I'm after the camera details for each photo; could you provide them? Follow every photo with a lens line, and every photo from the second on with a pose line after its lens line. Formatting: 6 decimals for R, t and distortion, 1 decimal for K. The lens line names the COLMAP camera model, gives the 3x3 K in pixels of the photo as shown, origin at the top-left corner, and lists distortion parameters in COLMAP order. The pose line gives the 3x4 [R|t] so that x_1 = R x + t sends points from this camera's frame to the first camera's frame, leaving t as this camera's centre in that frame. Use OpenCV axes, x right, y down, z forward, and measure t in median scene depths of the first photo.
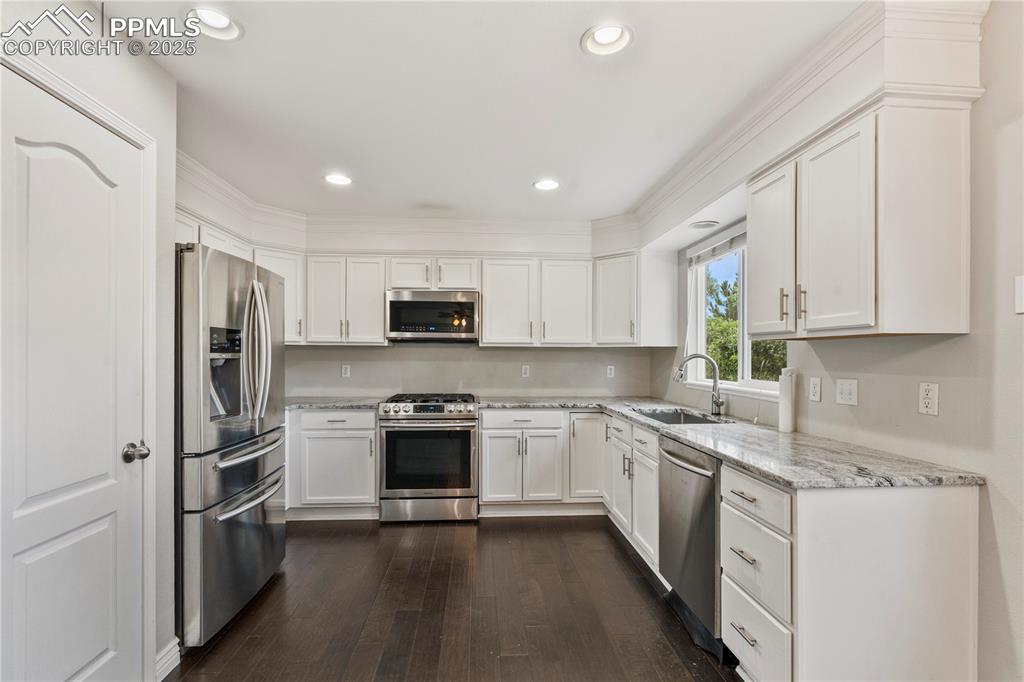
lens RADIAL K [[472.6, 0, 511.9], [0, 472.6, 351.5], [0, 0, 1]] dist [-0.000474, 0.000140]
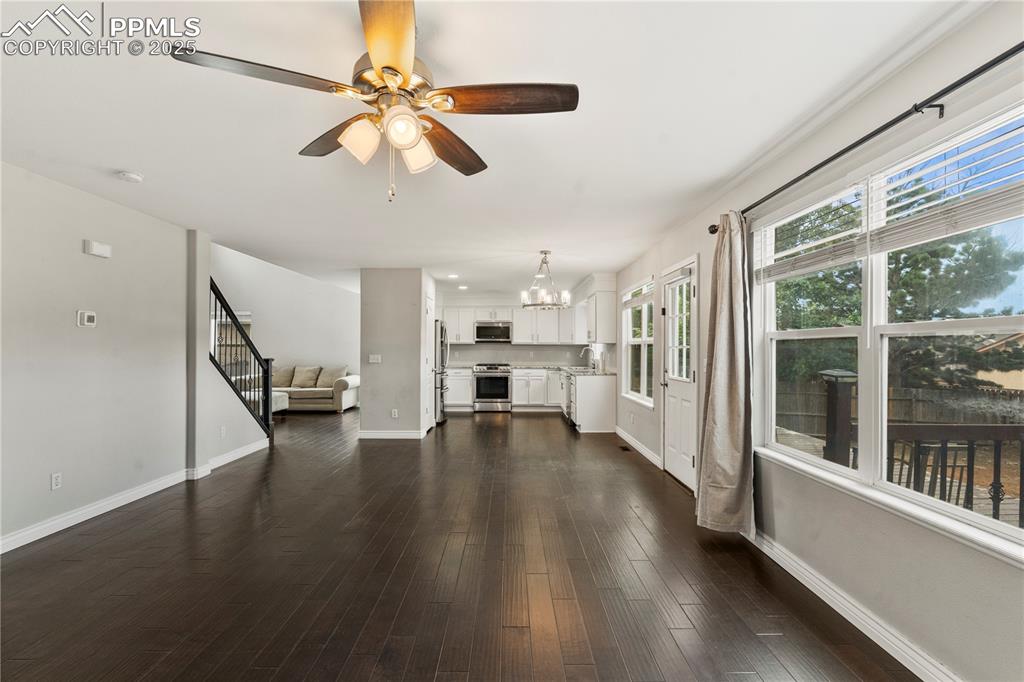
lens RADIAL K [[472.6, 0, 510.8], [0, 472.6, 342.9], [0, 0, 1]] dist [-0.000474, 0.000140]
pose [[0.998589, 0.000547, -0.053102, 0.062067], [-0.000228, 0.999982, 0.006010, -0.034111], [0.053104, -0.005990, 0.998571, -1.526817]]
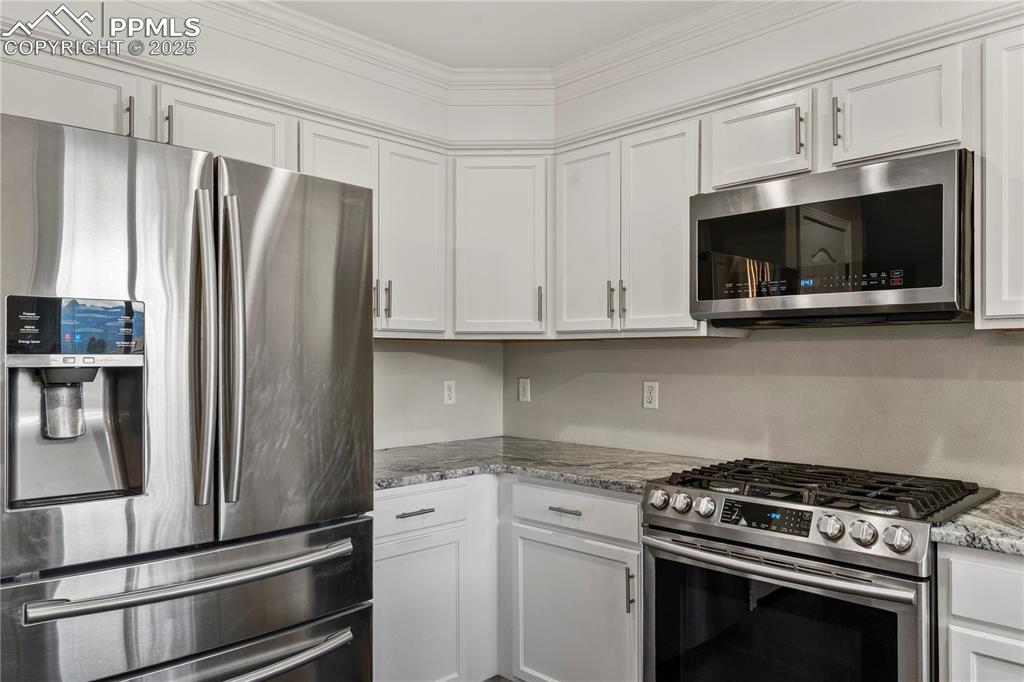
lens RADIAL K [[712.8, 0, 512.4], [0, 712.8, 354.8], [0, 0, 1]] dist [-0.000528, 0.000036]
pose [[0.651295, -0.007791, -0.758785, 0.089211], [0.009594, 0.999952, -0.002033, 0.003401], [0.758764, -0.005956, 0.651338, 0.498038]]
